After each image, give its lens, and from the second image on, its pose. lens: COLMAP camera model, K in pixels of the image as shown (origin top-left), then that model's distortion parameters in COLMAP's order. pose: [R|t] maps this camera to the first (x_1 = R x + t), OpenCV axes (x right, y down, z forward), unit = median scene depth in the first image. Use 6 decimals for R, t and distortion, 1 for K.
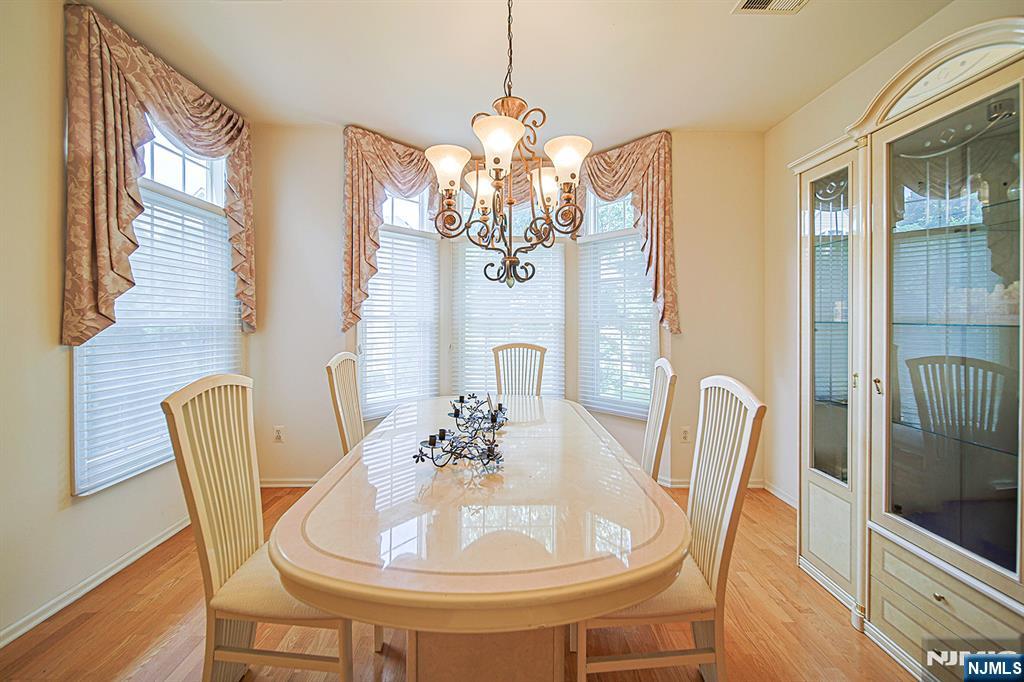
lens RADIAL K [[384.5, 0, 512.0], [0, 384.5, 320.8], [0, 0, 1]] dist [0.000188, -0.000259]
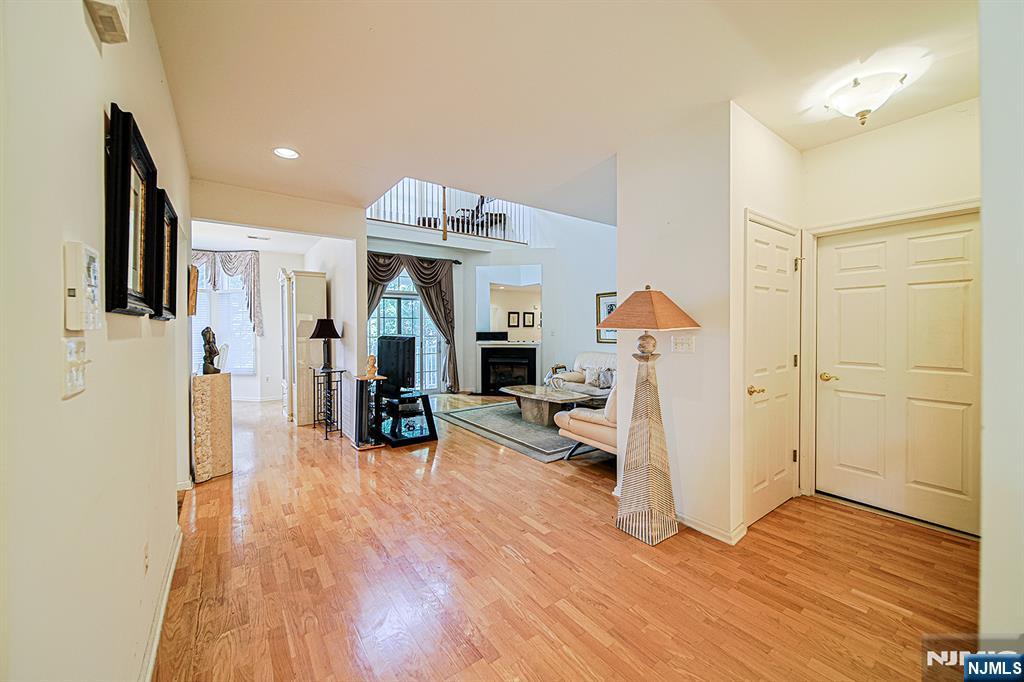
lens RADIAL K [[383.2, 0, 505.3], [0, 383.2, 334.6], [0, 0, 1]] dist [-0.002113, -0.000455]
pose [[0.815837, -0.013149, 0.578133, 0.416001], [0.005101, 0.999866, 0.015542, -0.007938], [-0.578260, -0.009731, 0.815795, -2.638229]]
